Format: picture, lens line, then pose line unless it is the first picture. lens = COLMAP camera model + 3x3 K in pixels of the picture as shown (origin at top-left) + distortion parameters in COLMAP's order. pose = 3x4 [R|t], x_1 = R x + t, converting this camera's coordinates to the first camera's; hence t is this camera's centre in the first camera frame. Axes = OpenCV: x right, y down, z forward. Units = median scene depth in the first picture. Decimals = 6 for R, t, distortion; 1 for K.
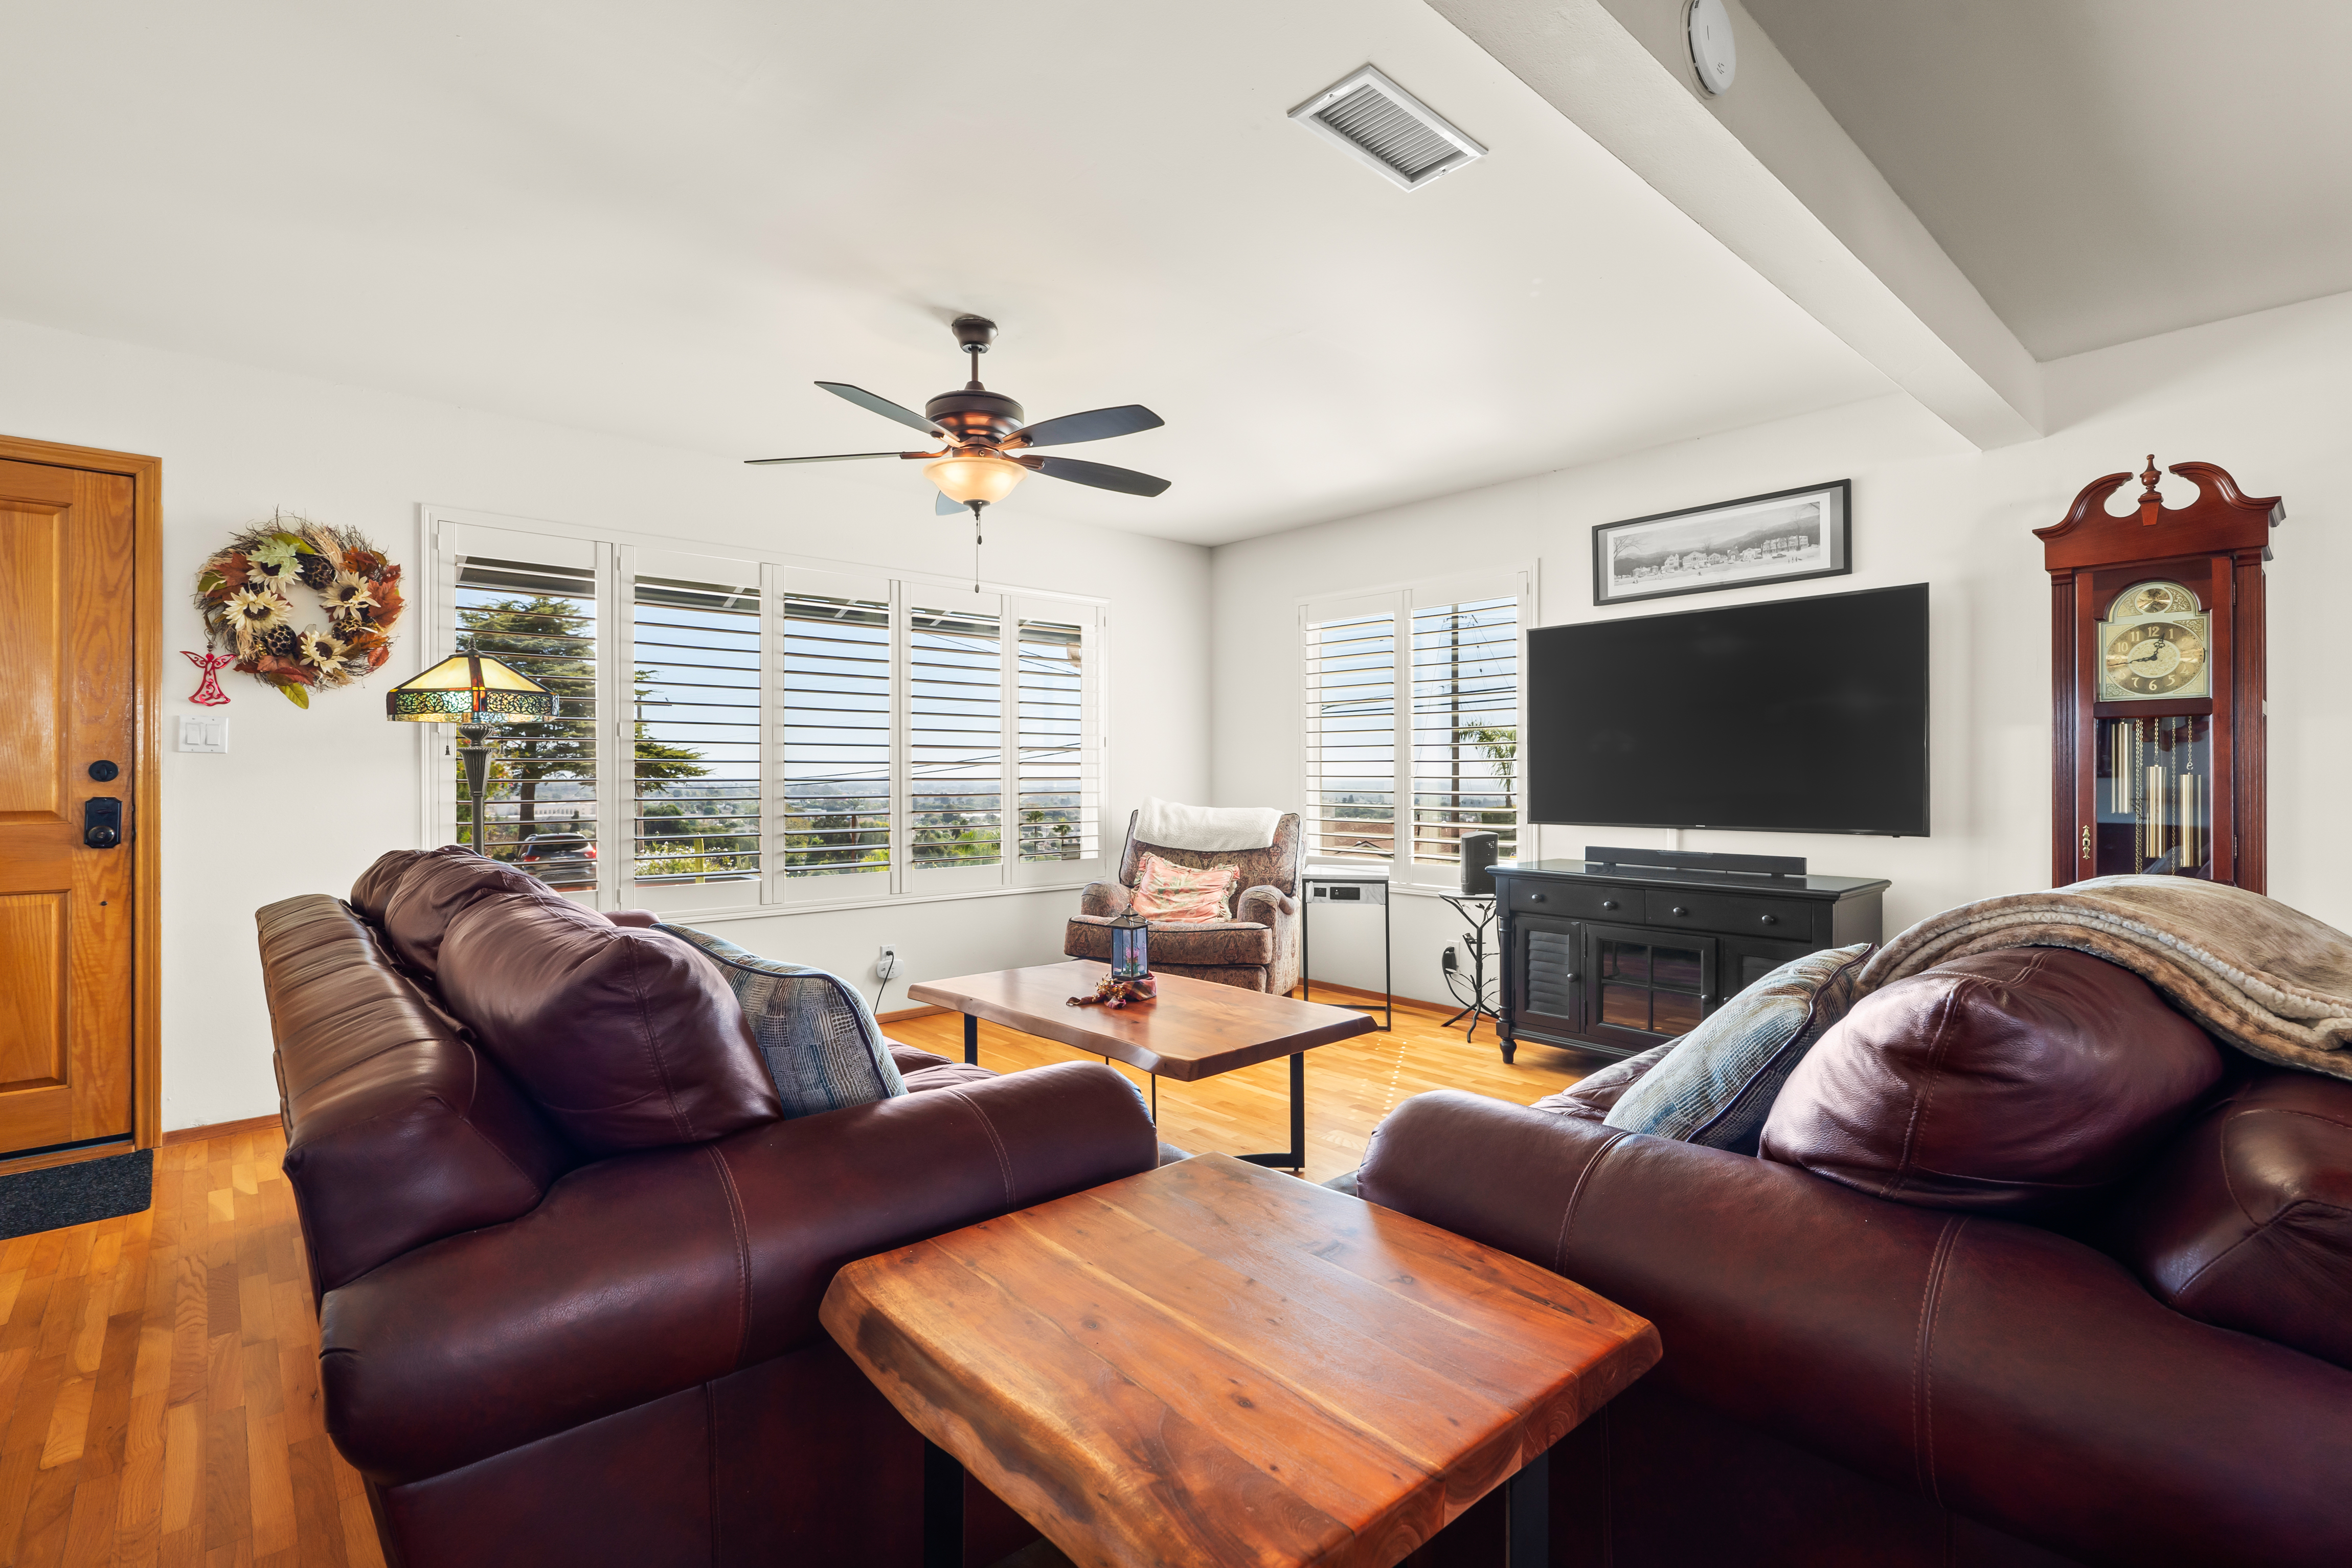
lens RADIAL K [[1072.8, 0, 1189.0], [0, 1072.8, 780.3], [0, 0, 1]] dist [-0.007634, 0.001687]
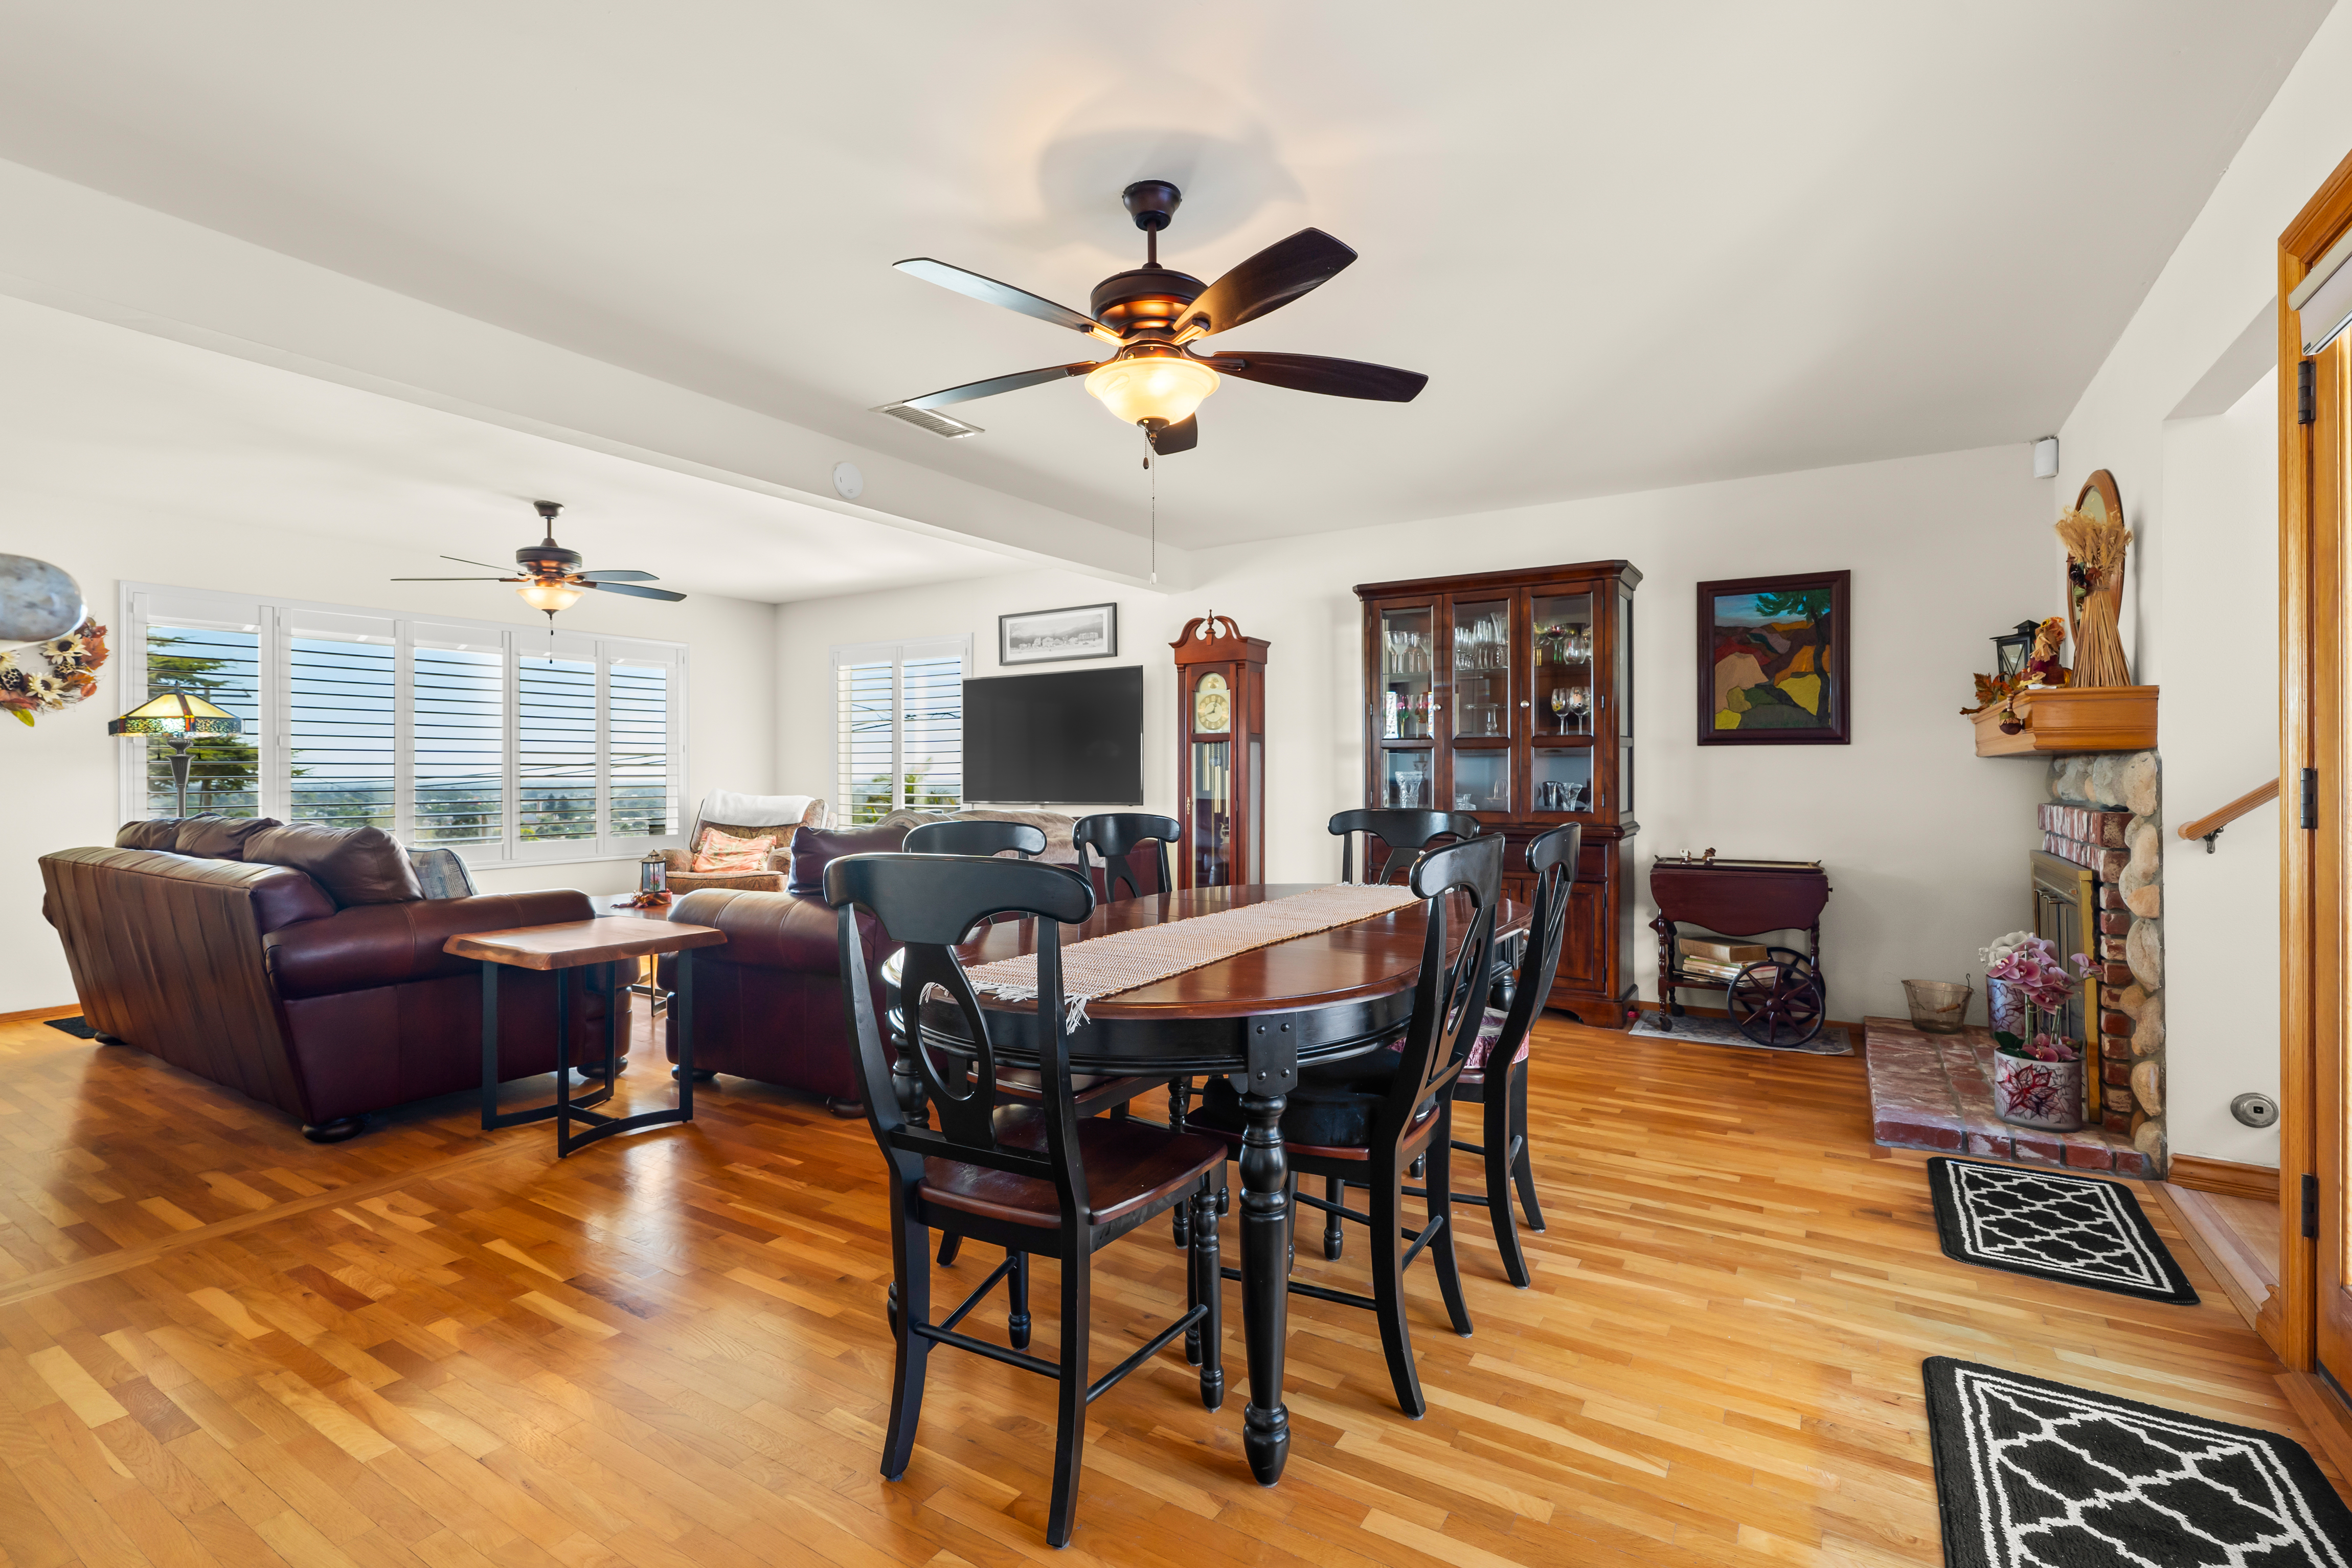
lens RADIAL K [[1072.8, 0, 1180.6], [0, 1072.8, 770.3], [0, 0, 1]] dist [-0.007634, 0.001687]
pose [[0.963438, -0.001511, 0.267926, 0.262659], [0.003993, 0.999954, -0.008719, 0.009173], [-0.267901, 0.009470, 0.963400, -0.760194]]
